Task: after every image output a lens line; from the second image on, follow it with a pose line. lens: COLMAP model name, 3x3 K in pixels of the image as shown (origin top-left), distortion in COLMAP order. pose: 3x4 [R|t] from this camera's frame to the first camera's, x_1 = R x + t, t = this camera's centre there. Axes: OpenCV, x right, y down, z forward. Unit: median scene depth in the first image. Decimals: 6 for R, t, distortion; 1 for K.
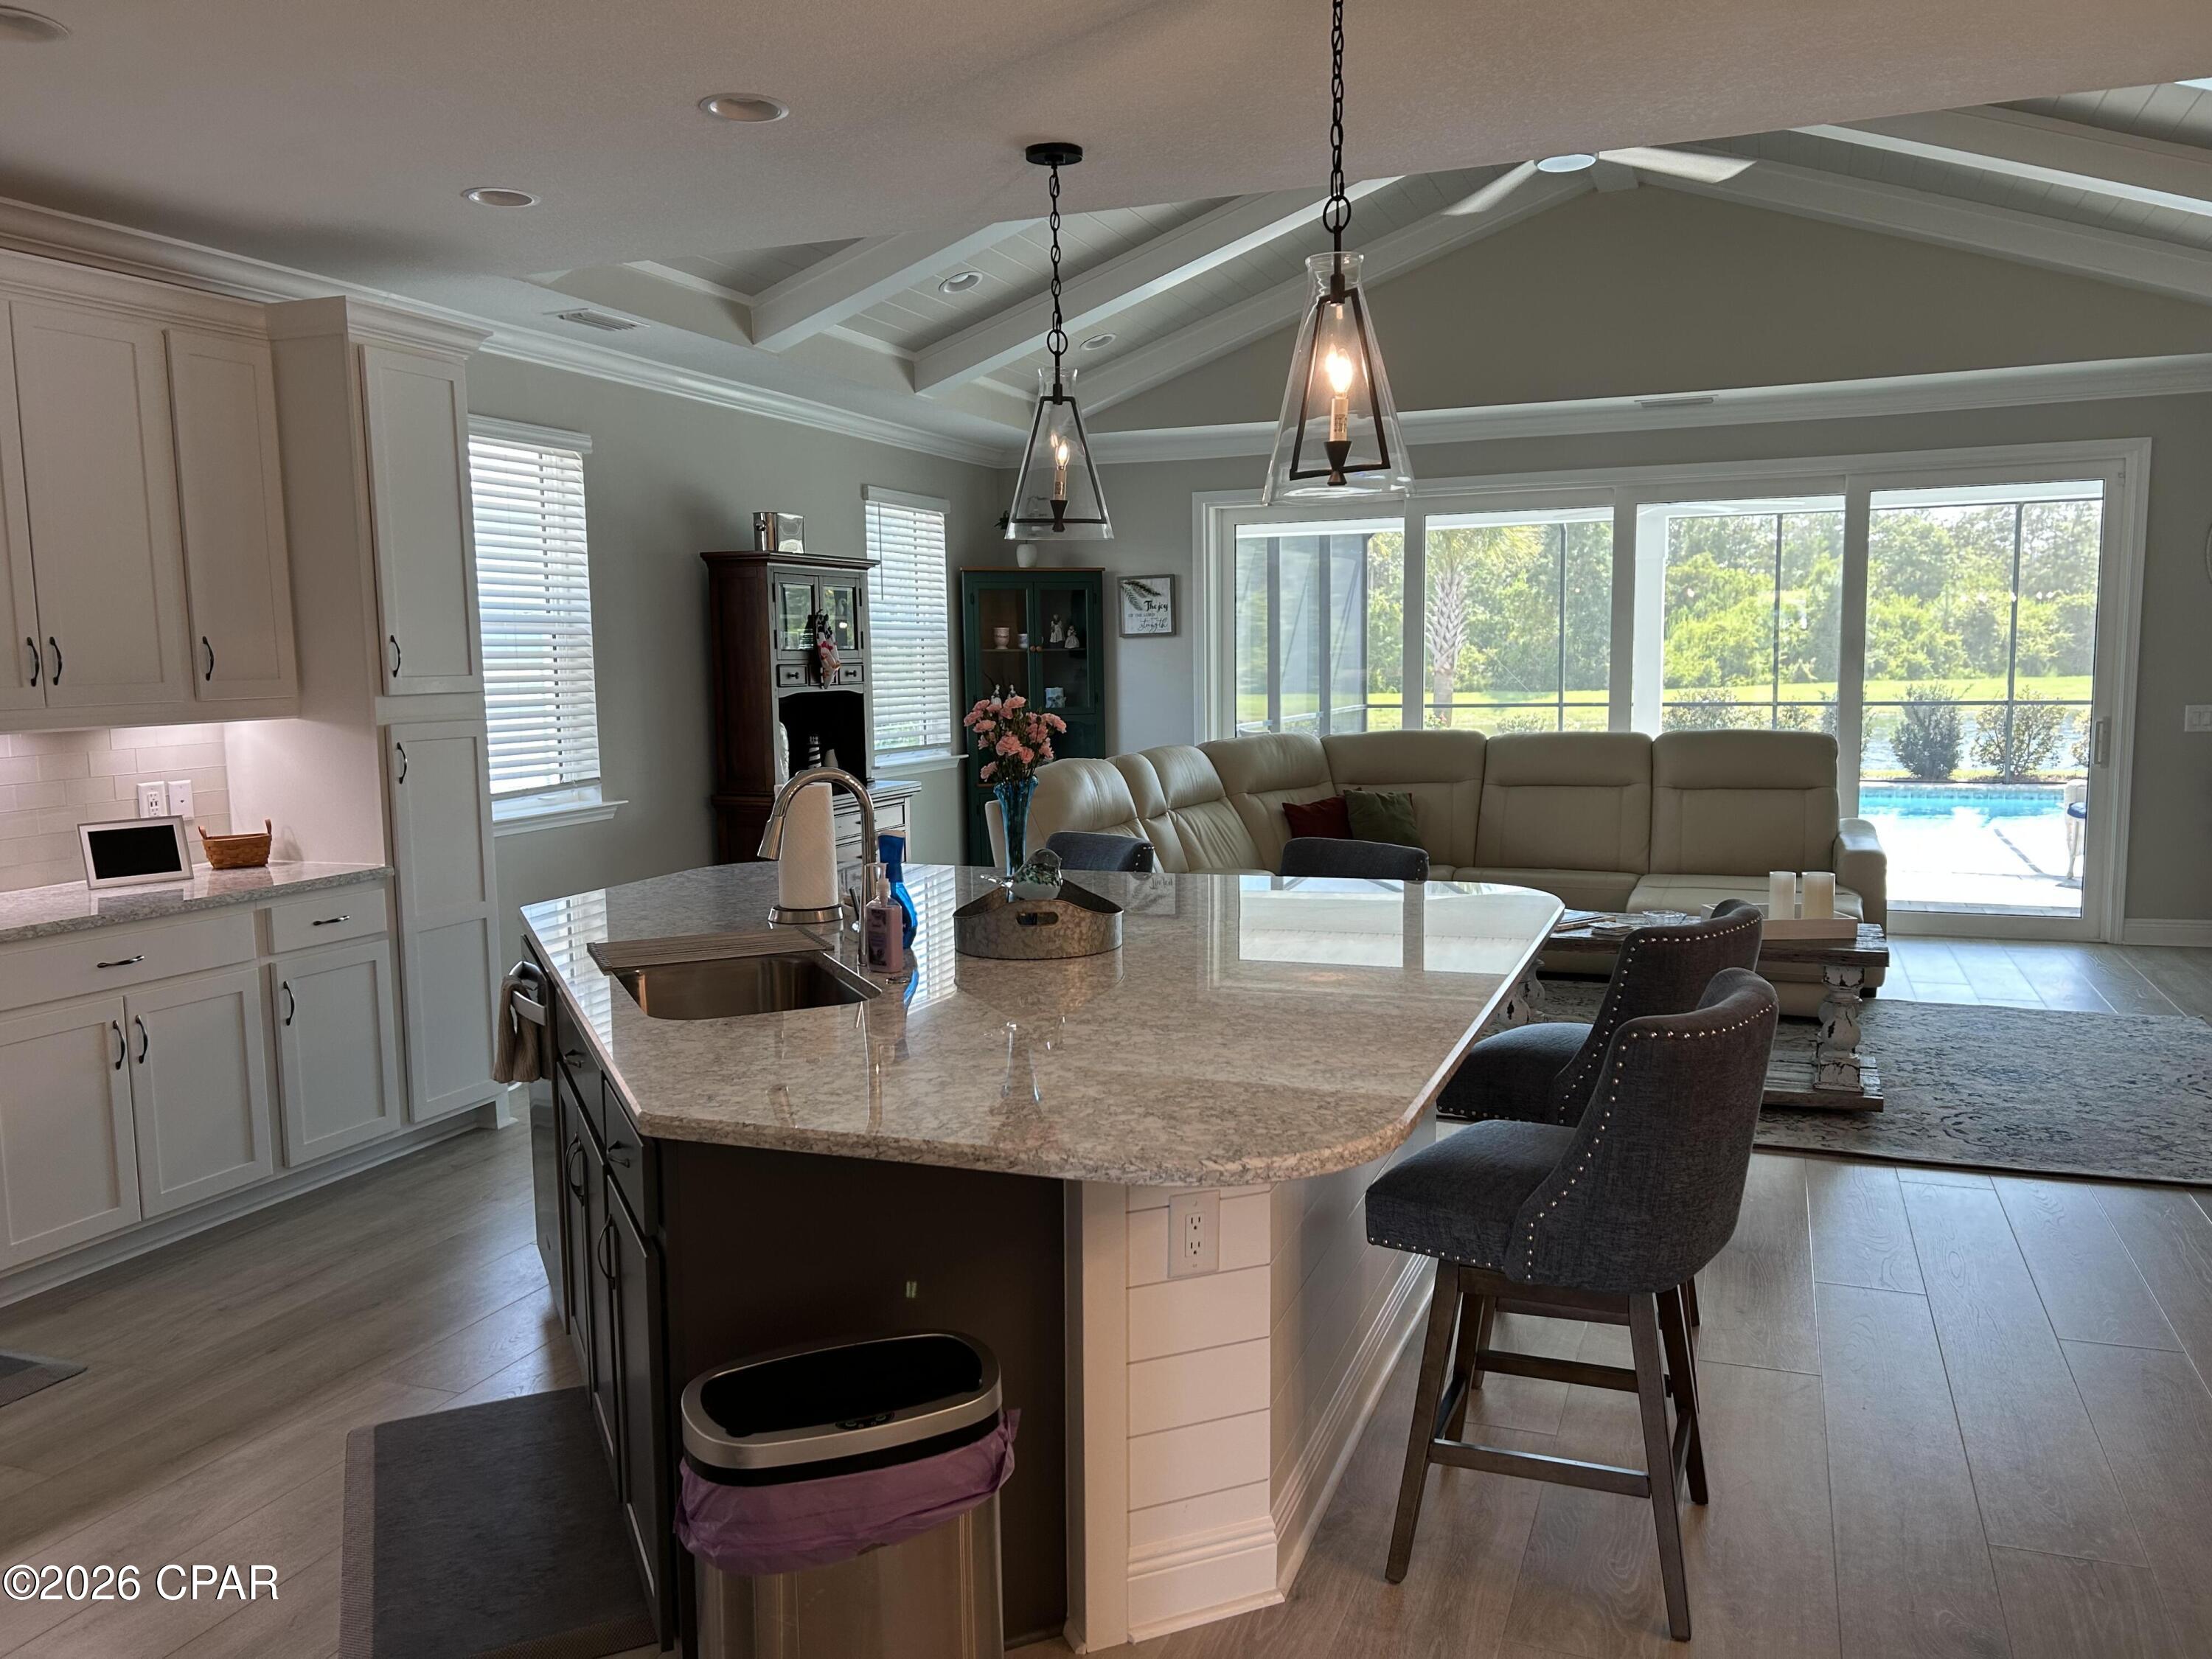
lens RADIAL K [[1671.6, 0, 1106.0], [0, 1671.6, 829.5], [0, 0, 1]] dist [0.013155, -0.009904]
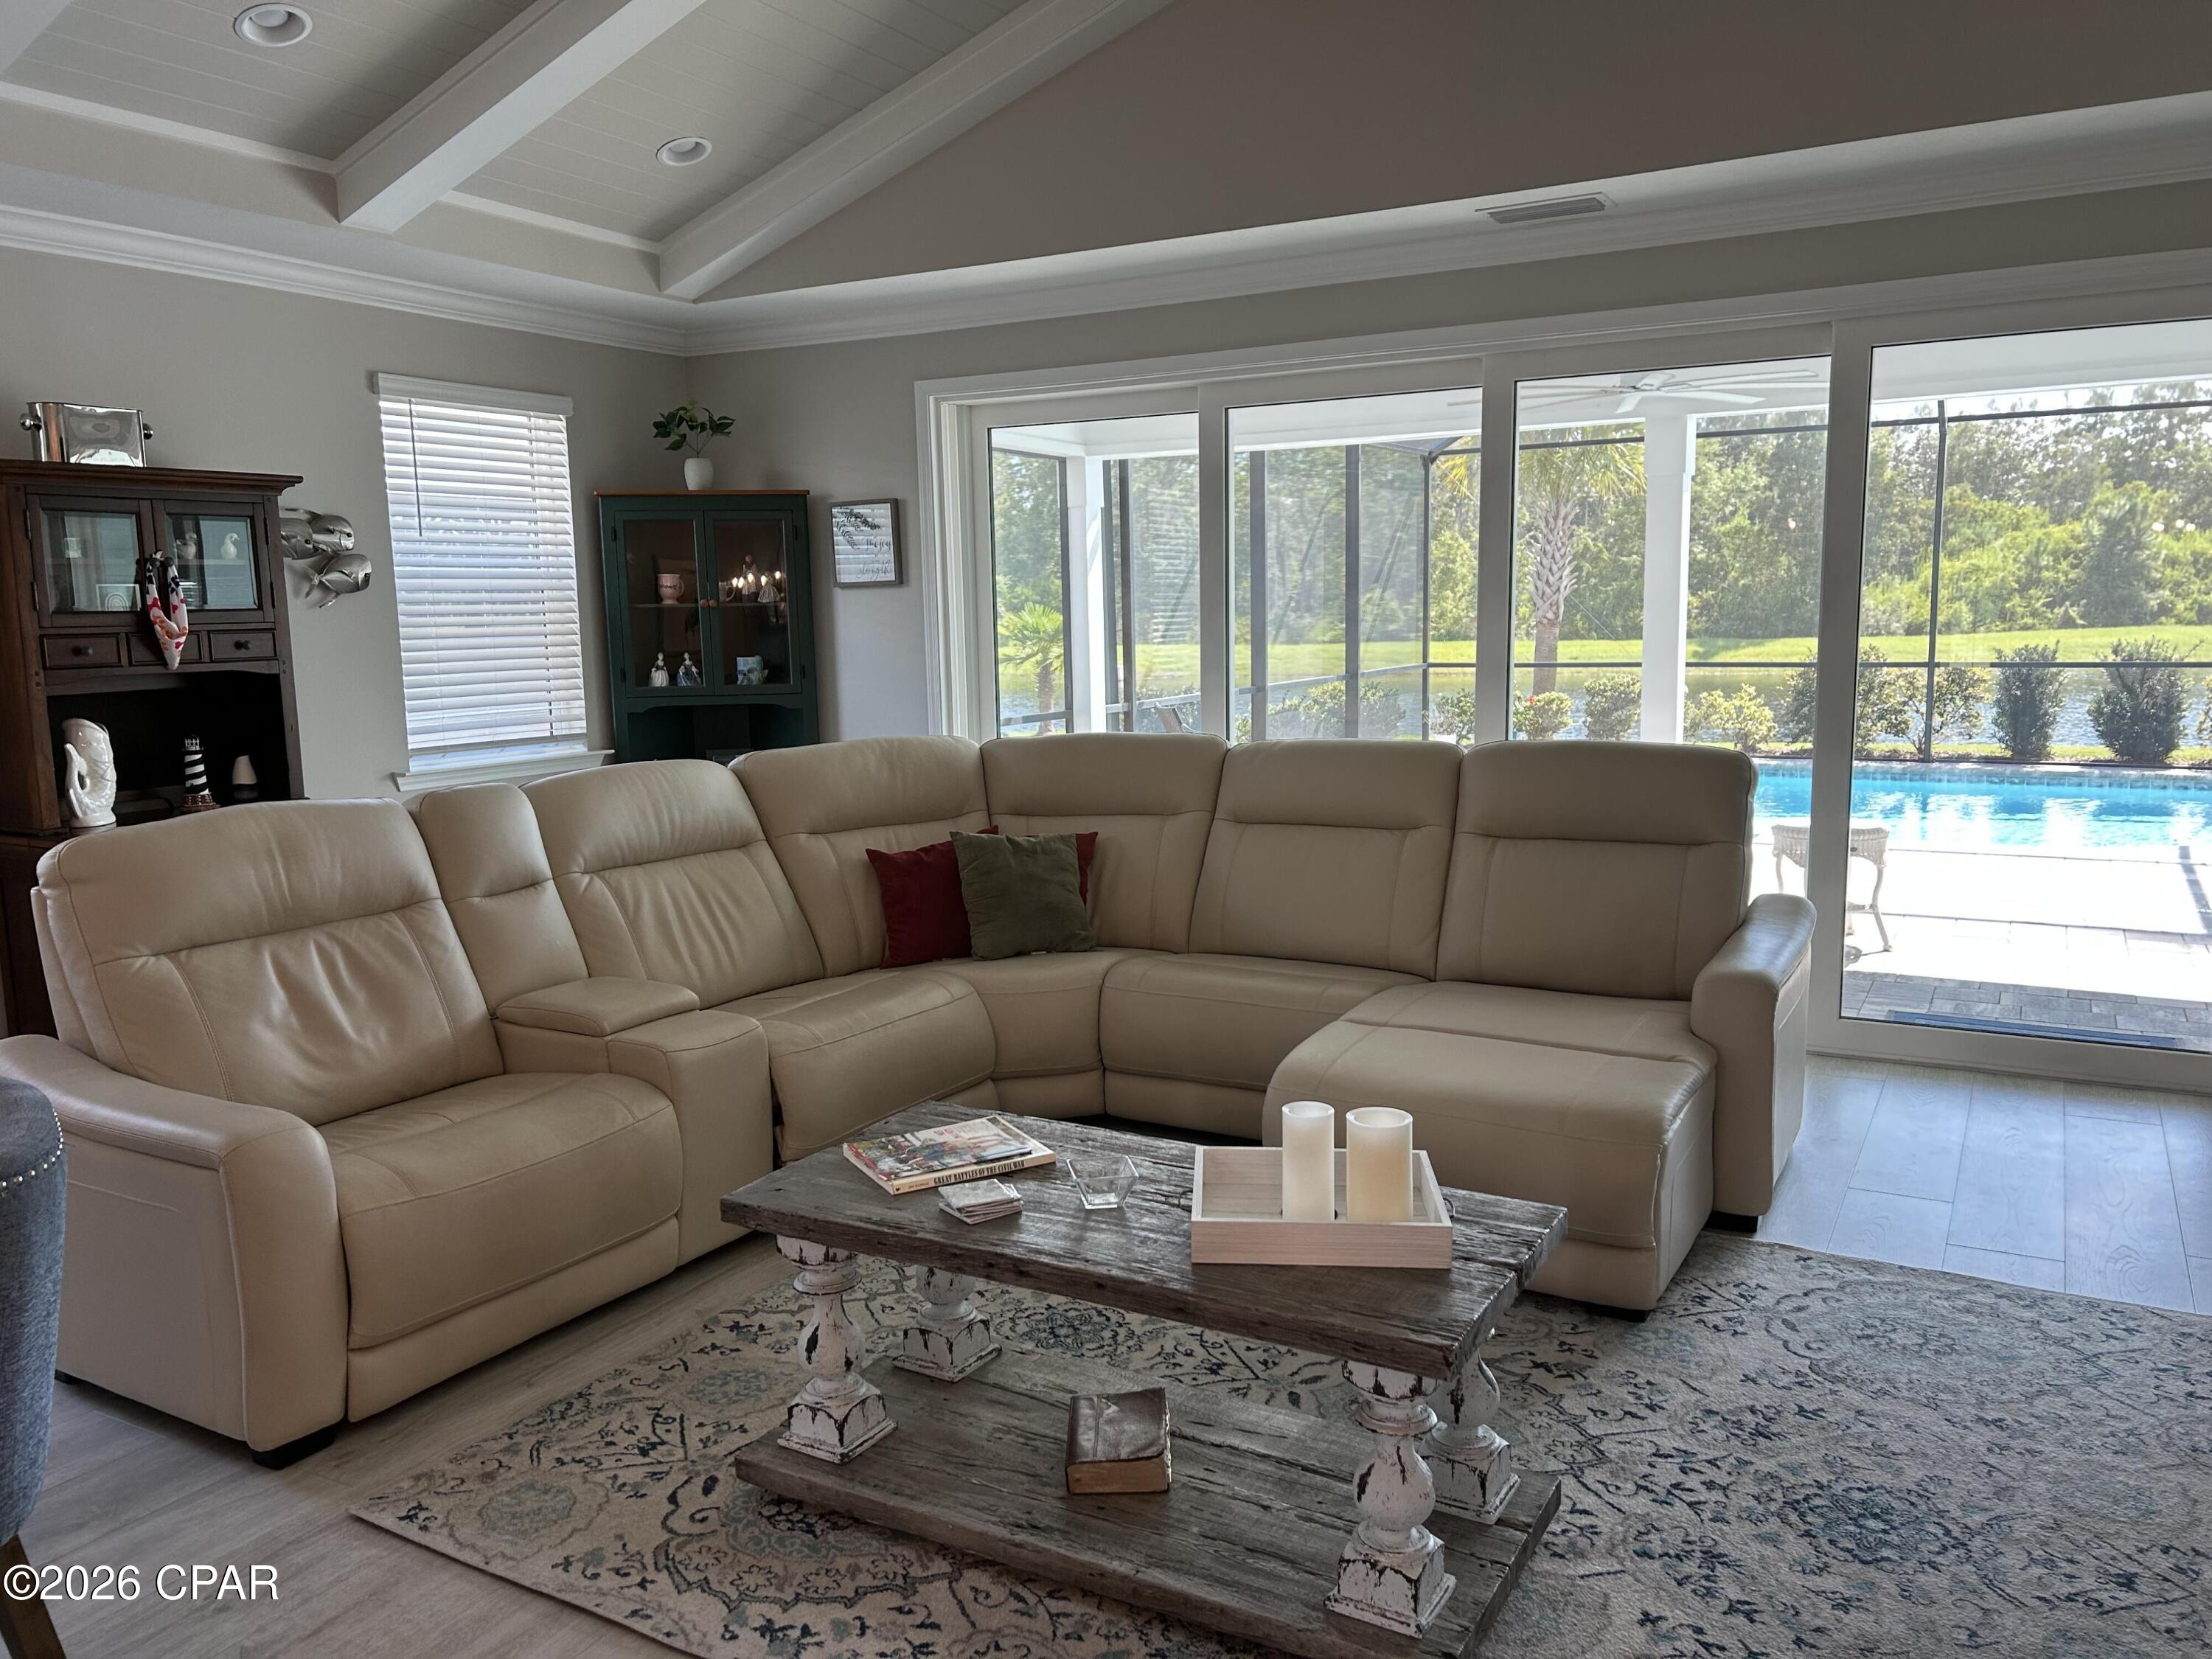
lens RADIAL K [[1673.5, 0, 1106.0], [0, 1673.5, 829.5], [0, 0, 1]] dist [0.006244, 0.002823]
pose [[0.990456, 0.016152, -0.136878, 0.131740], [-0.011556, 0.999345, 0.034305, -0.021333], [0.137342, -0.032396, 0.989994, 0.173176]]
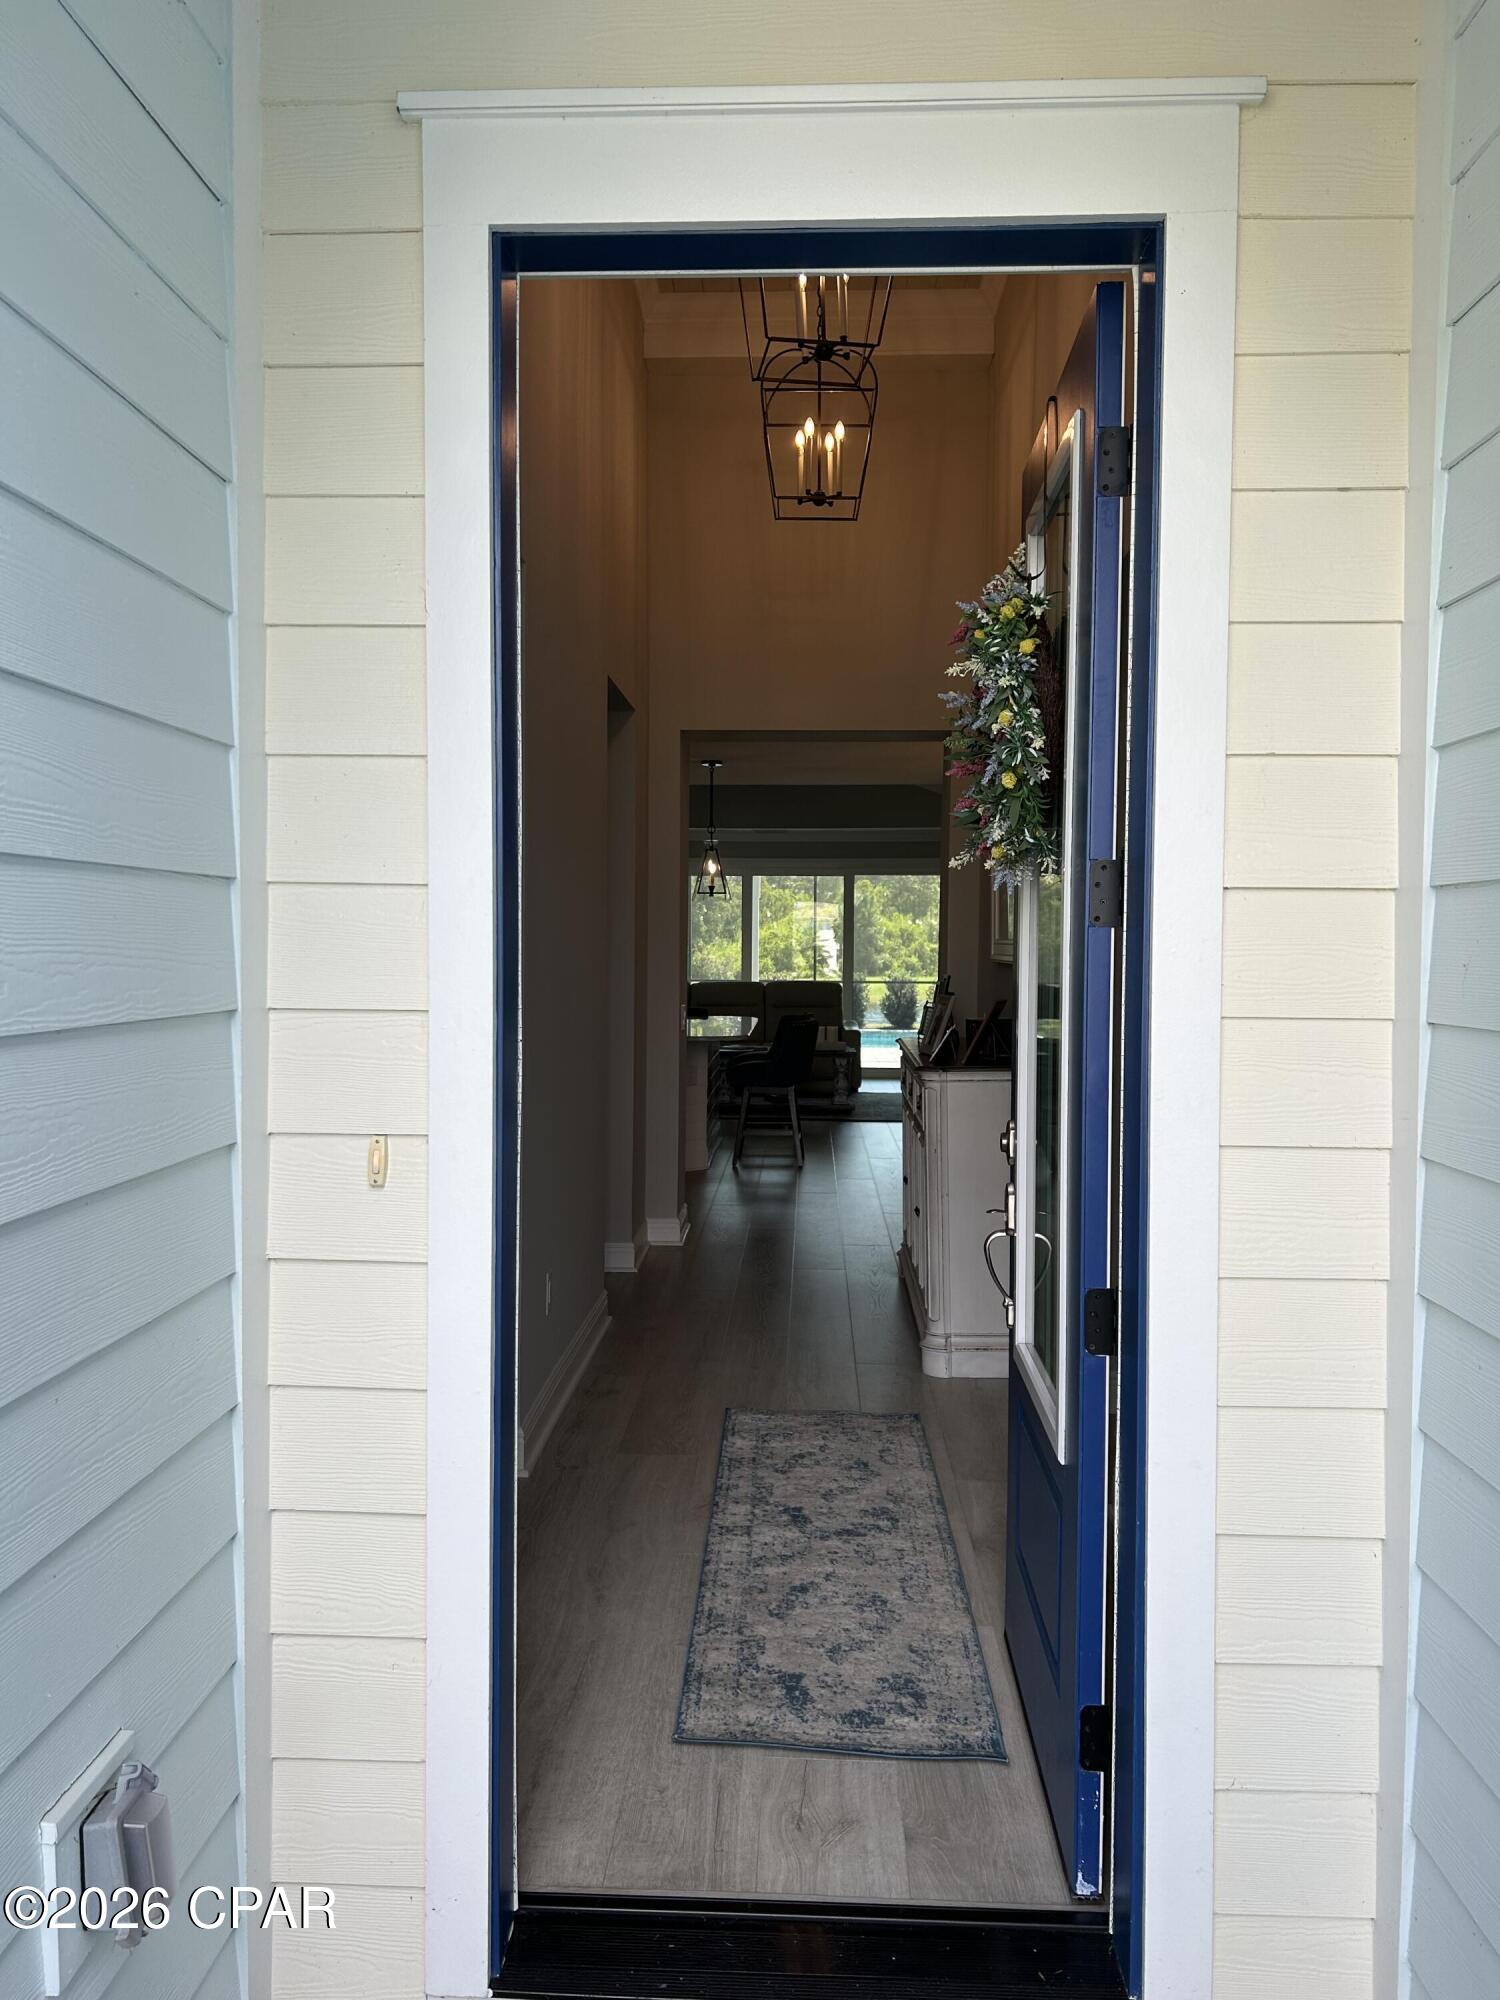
lens RADIAL K [[1511.4, 0, 750.0], [0, 1511.4, 1000.0], [0, 0, 1]] dist [0.013155, -0.009904]
pose [[0.943699, 0.009600, 0.330667, -0.158863], [0.014145, 0.997494, -0.069328, 0.047348], [-0.330503, 0.070103, 0.941198, -0.393827]]
